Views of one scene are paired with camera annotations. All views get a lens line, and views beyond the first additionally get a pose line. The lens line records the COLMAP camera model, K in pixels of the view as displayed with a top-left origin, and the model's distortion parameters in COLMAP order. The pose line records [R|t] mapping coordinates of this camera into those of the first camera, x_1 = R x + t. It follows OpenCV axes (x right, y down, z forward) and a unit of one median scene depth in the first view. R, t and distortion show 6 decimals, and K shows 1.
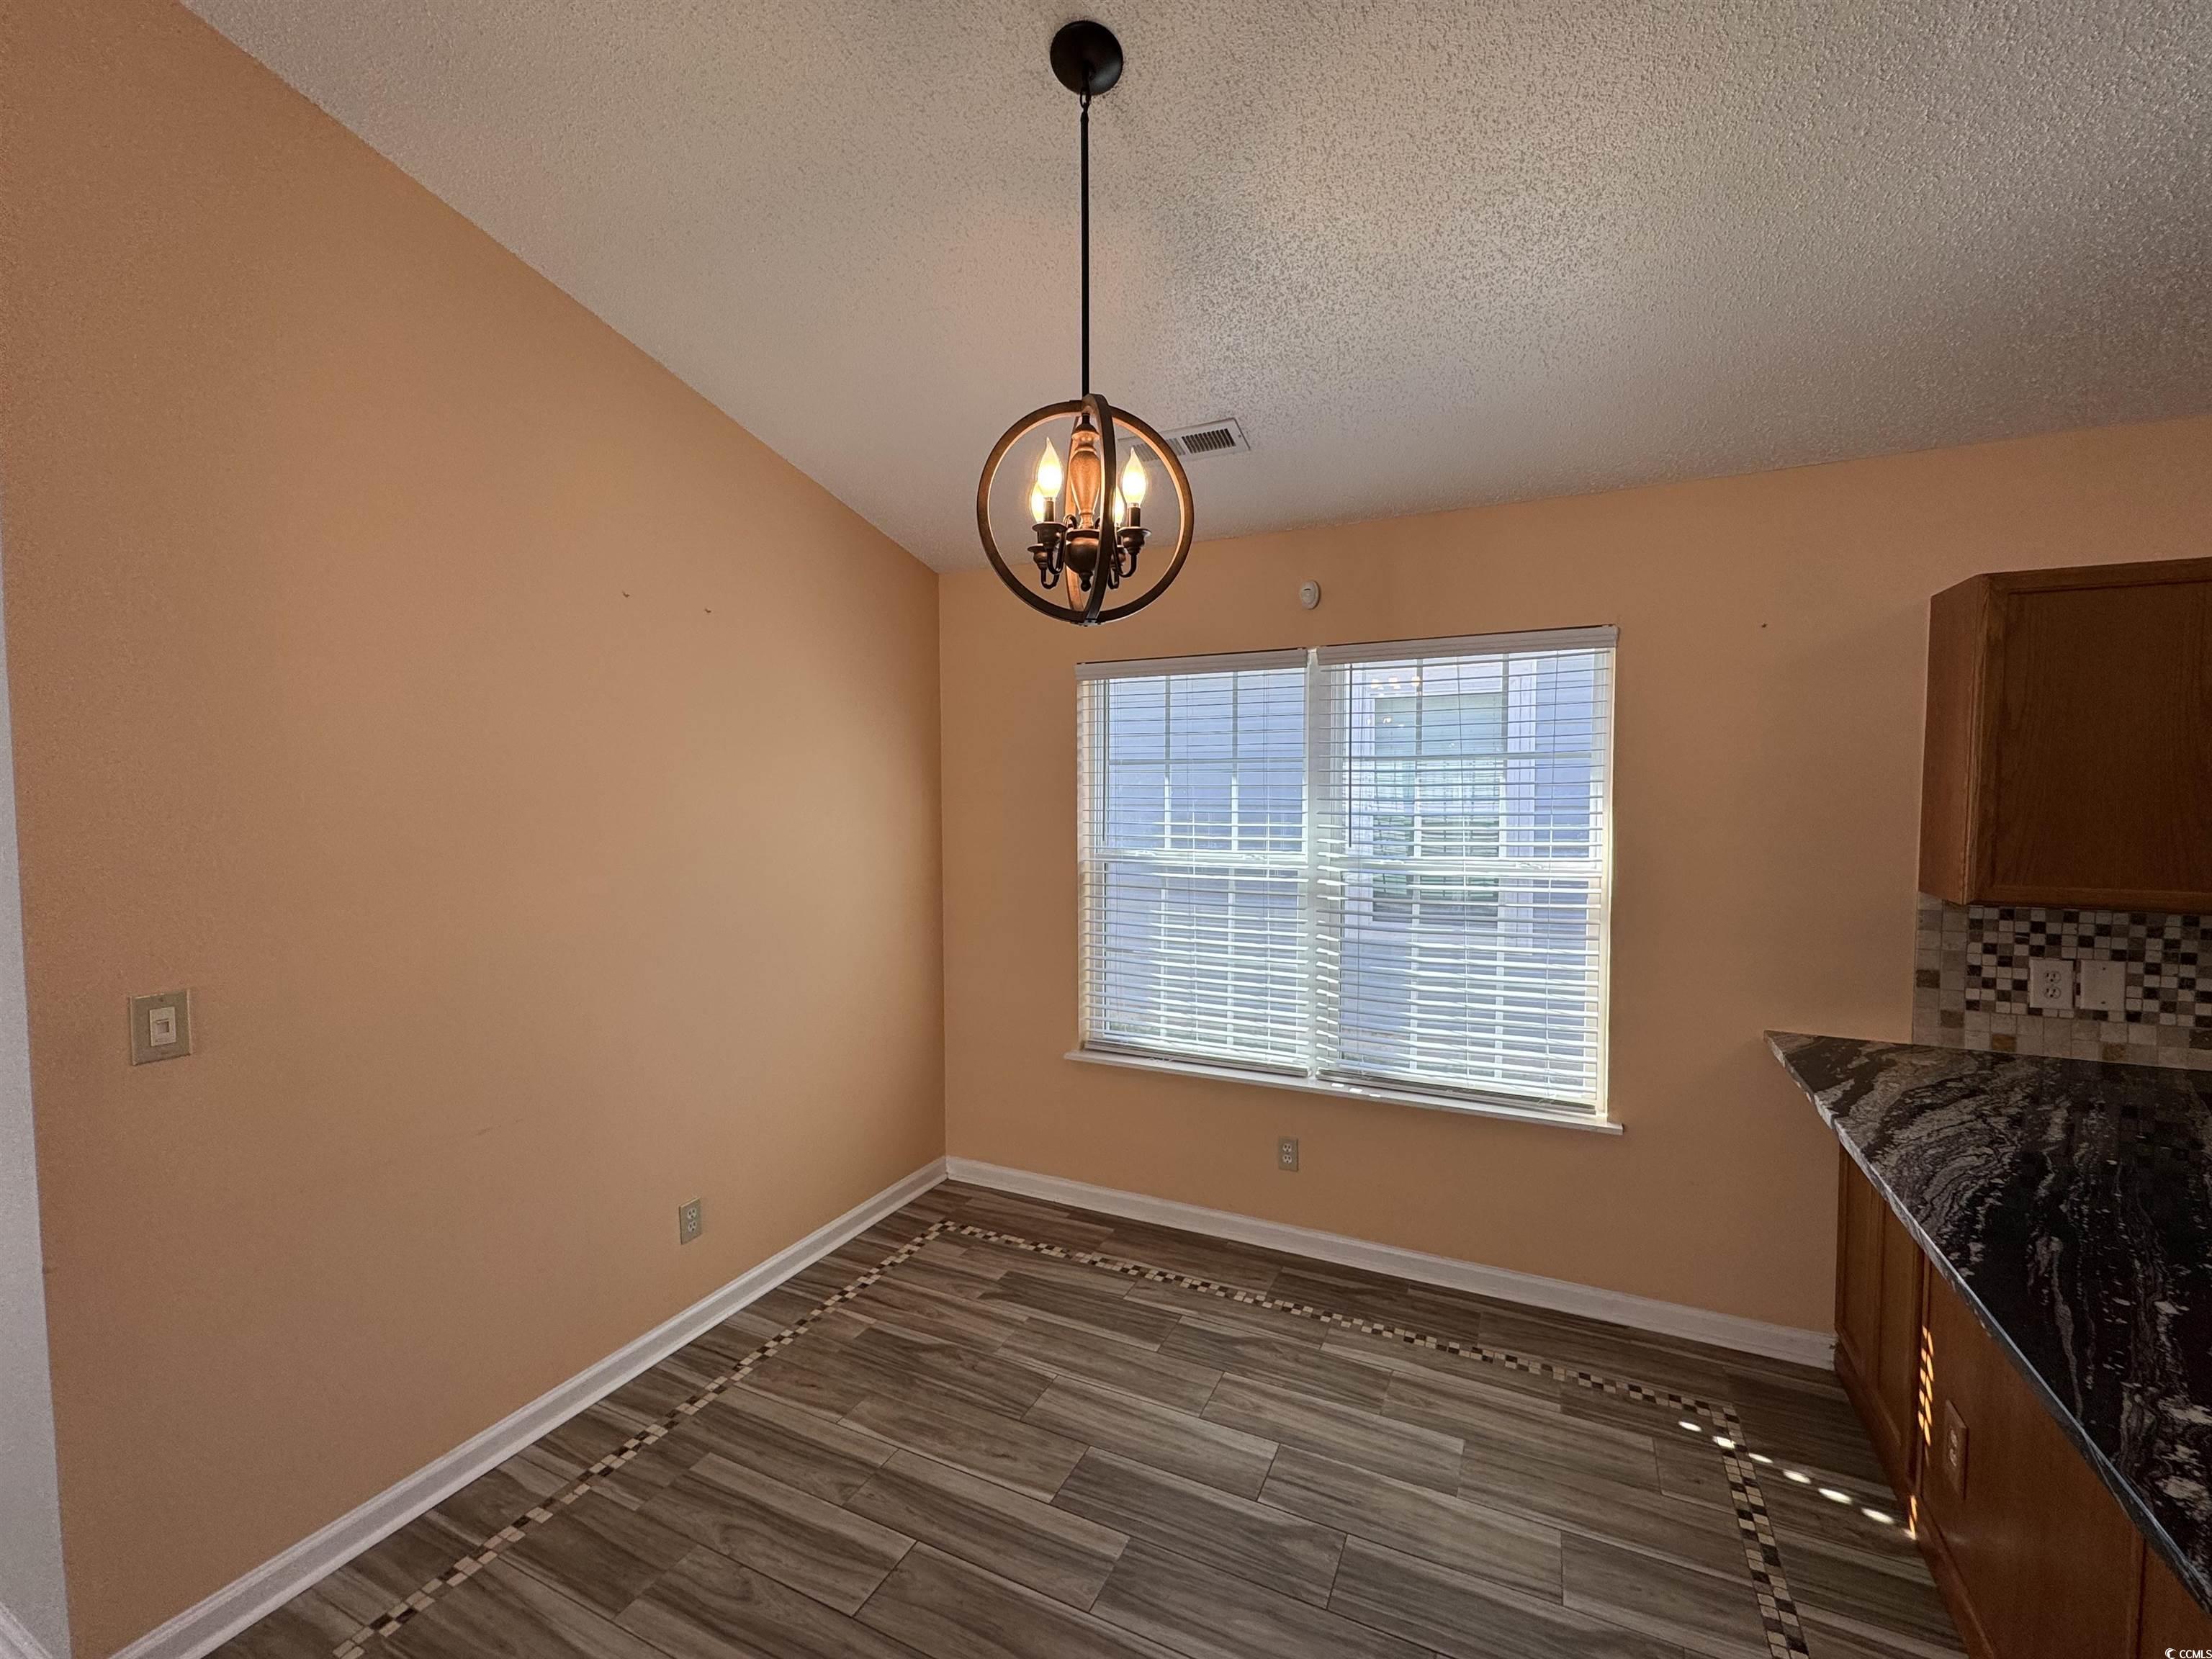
lens RADIAL K [[902.7, 0, 1118.0], [0, 902.7, 834.8], [0, 0, 1]] dist [-0.004431, 0.000374]
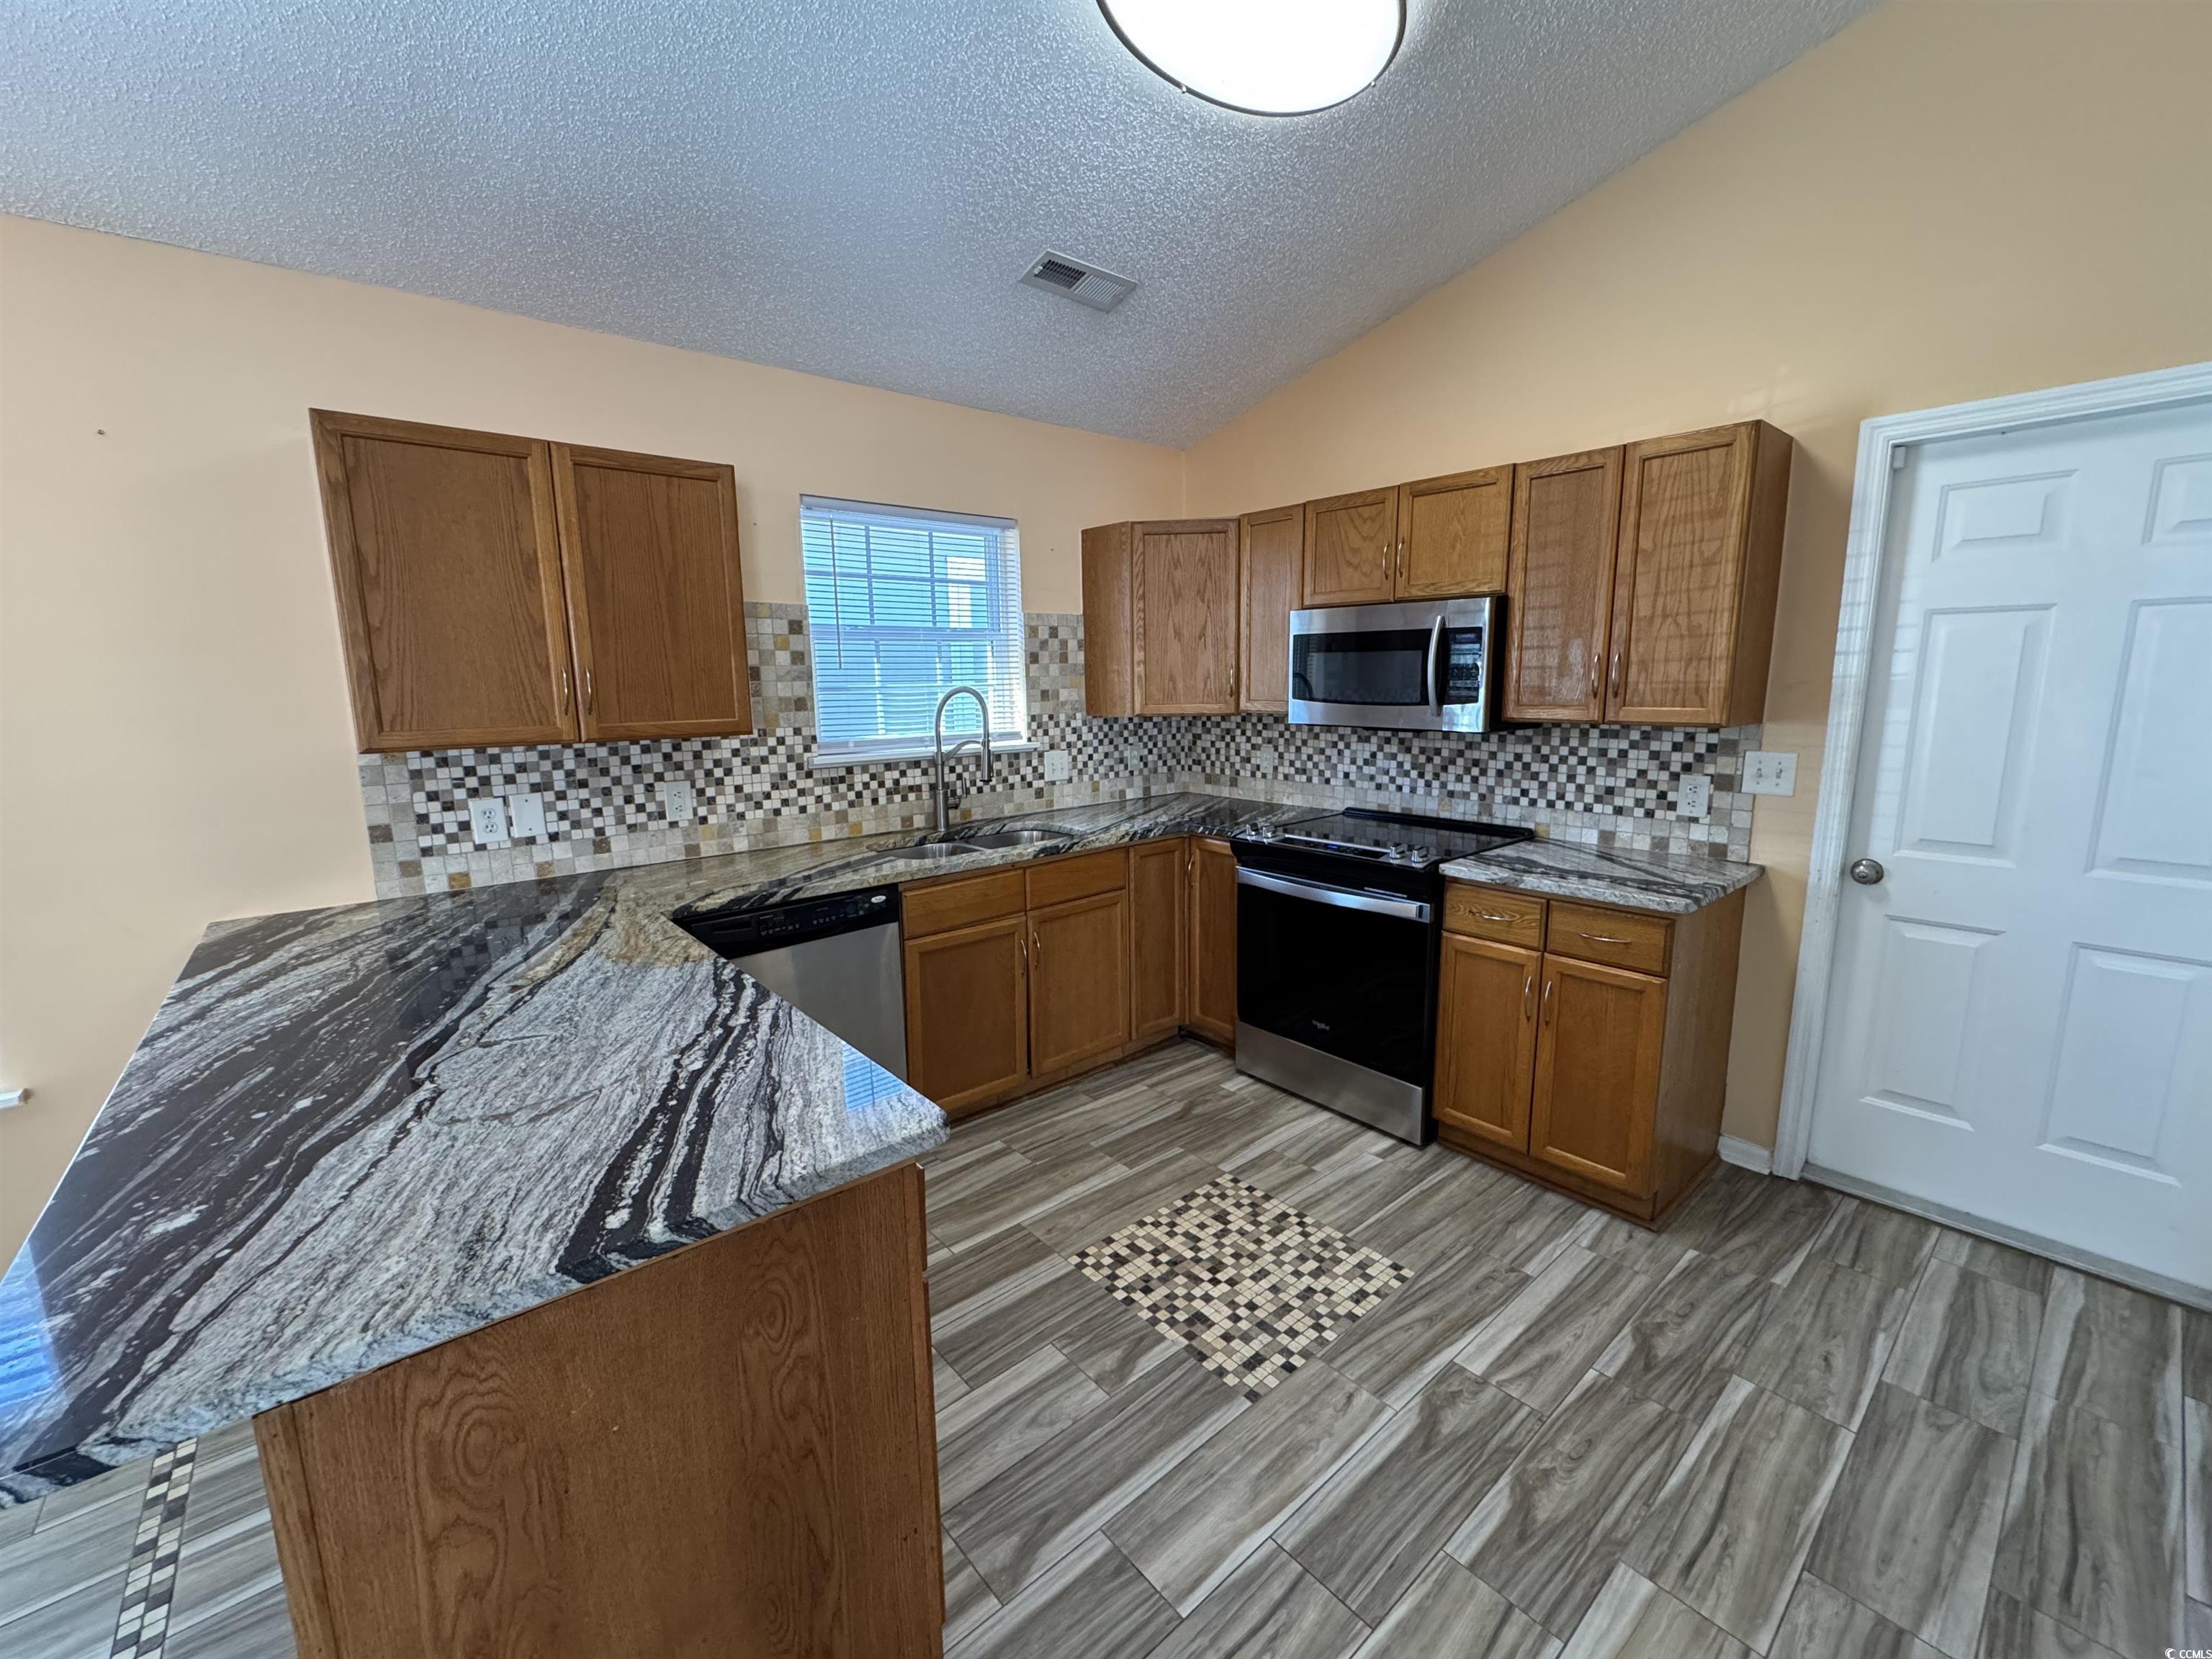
lens RADIAL K [[902.7, 0, 1103.7], [0, 902.7, 824.7], [0, 0, 1]] dist [-0.004431, 0.000374]
pose [[0.404145, -0.153272, 0.901762, 0.336870], [0.057473, 0.988168, 0.142201, 0.055881], [-0.912888, -0.005643, 0.408172, -0.154558]]
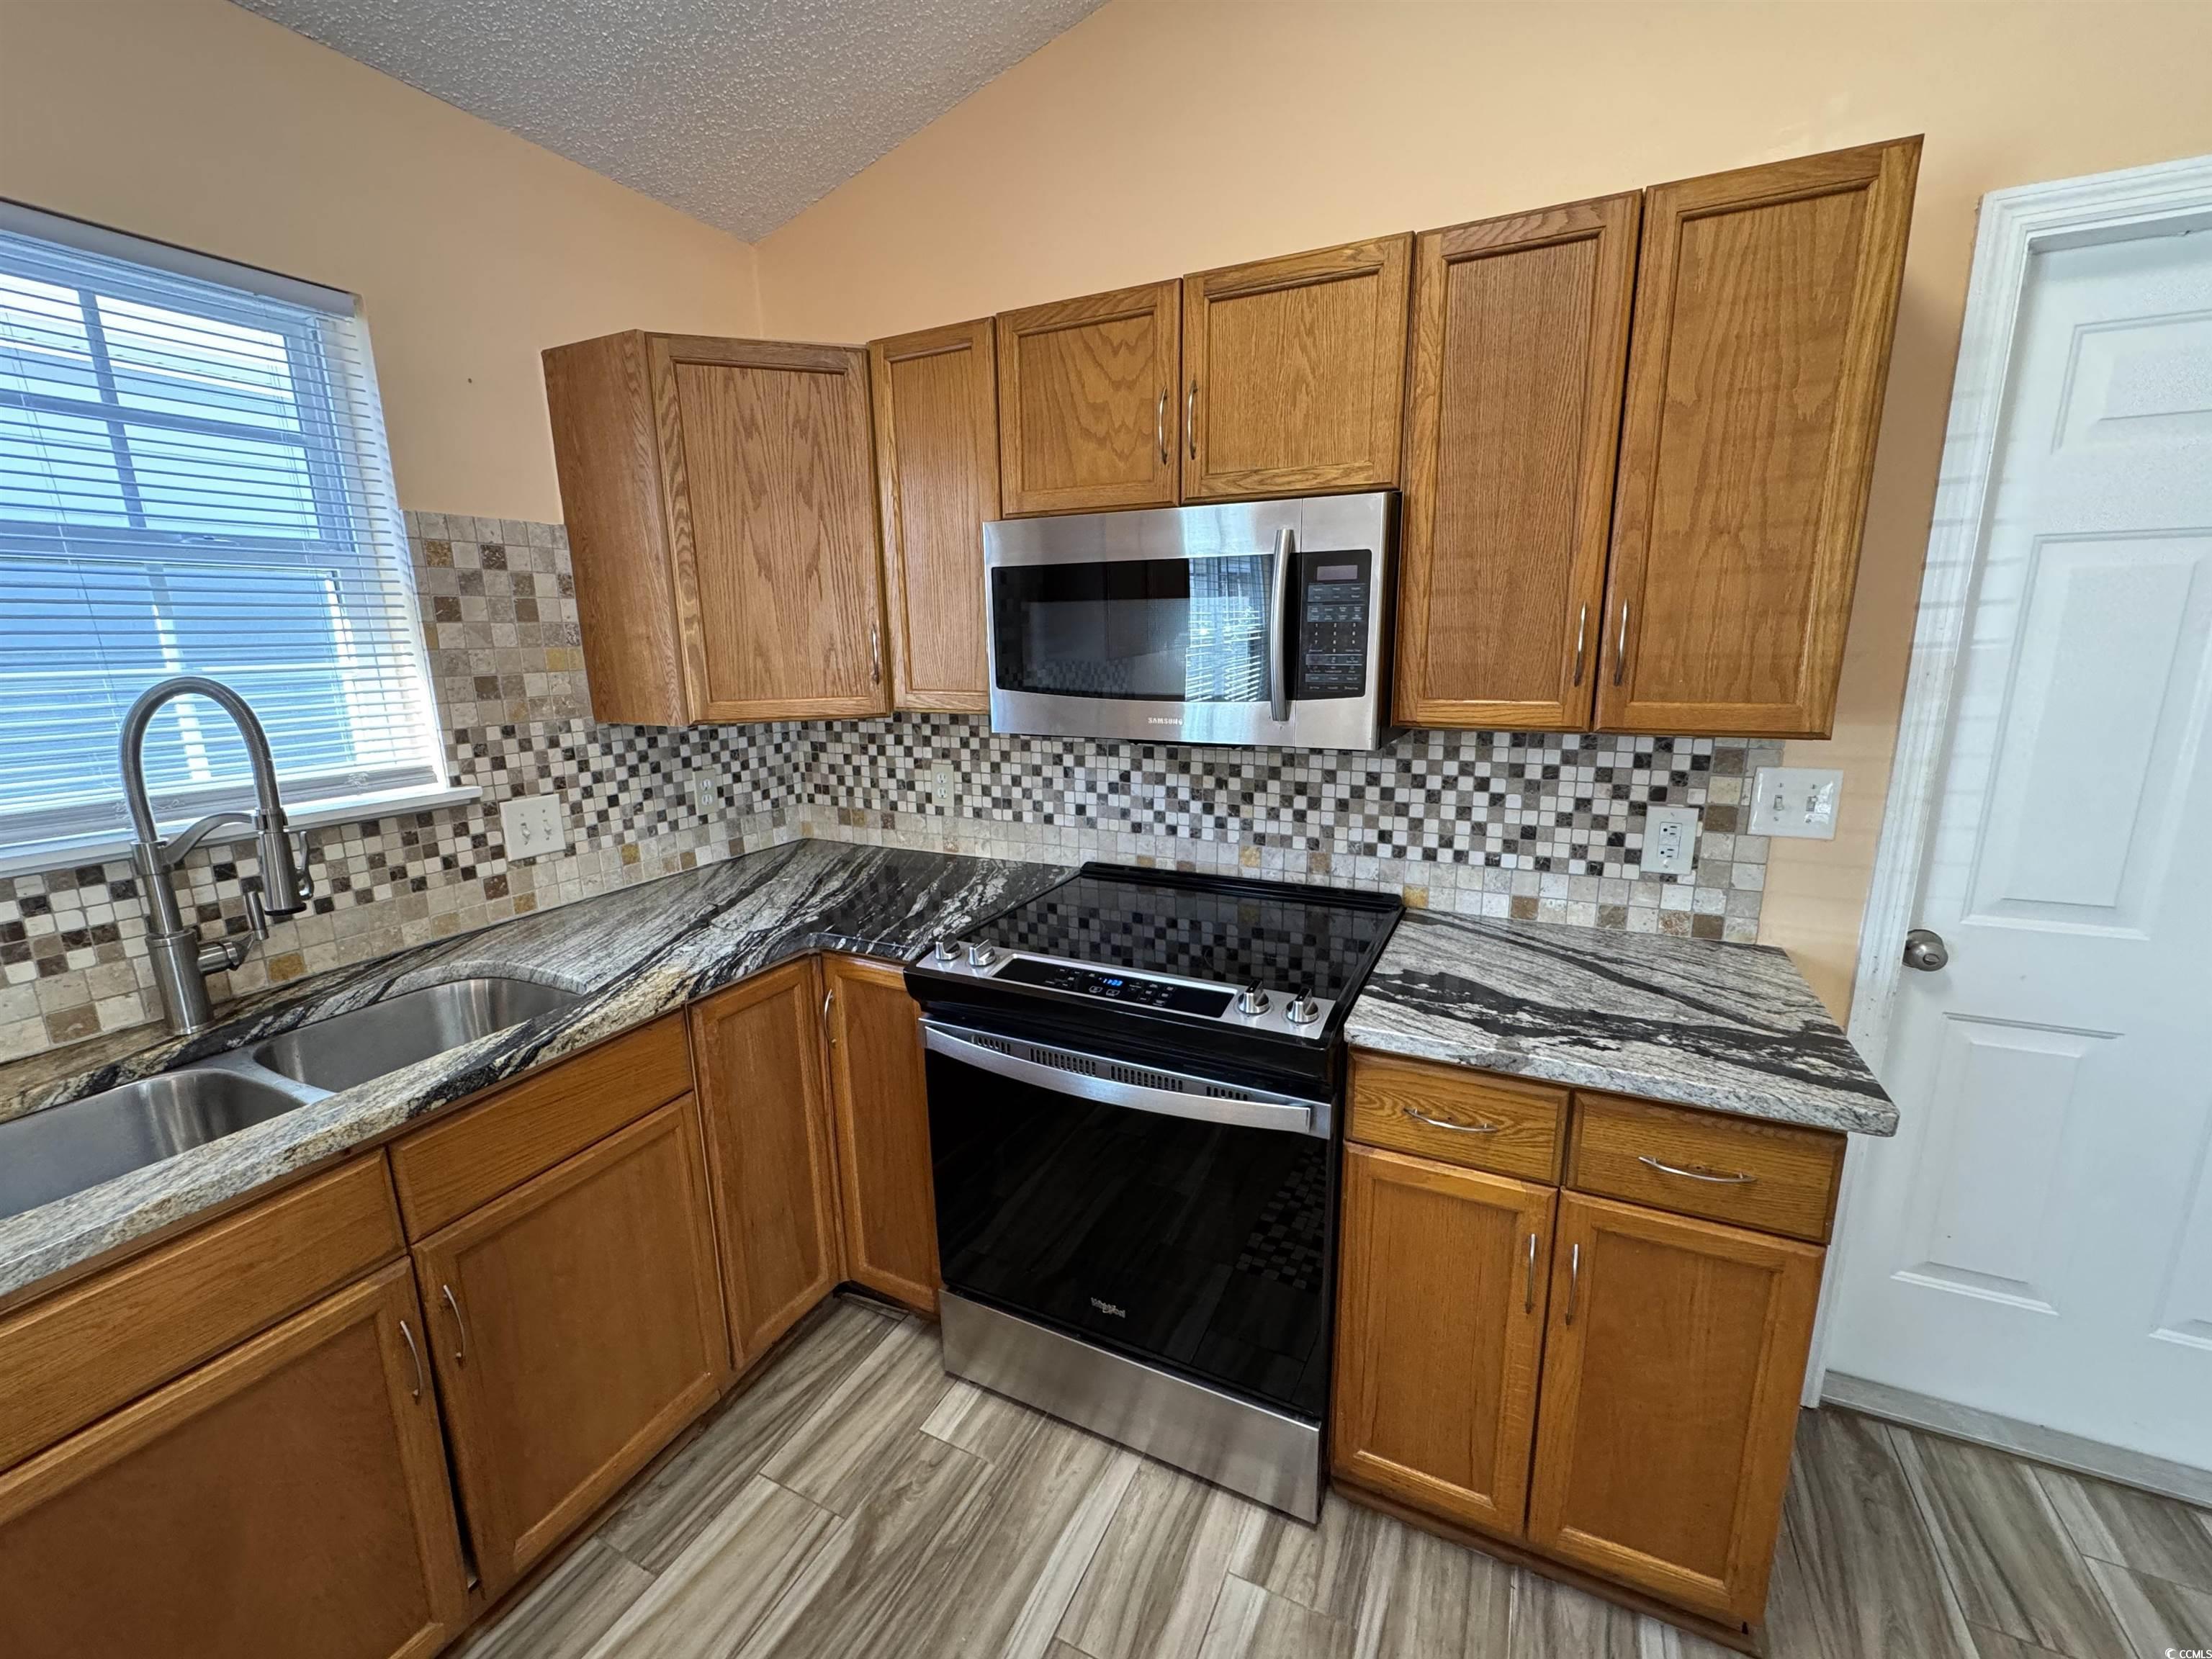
lens RADIAL K [[902.7, 0, 1106.9], [0, 902.7, 828.1], [0, 0, 1]] dist [-0.004431, 0.000374]
pose [[0.005946, -0.205412, 0.978658, 1.012352], [0.063712, 0.976764, 0.204627, 0.043991], [-0.997951, 0.061136, 0.018895, 0.060818]]
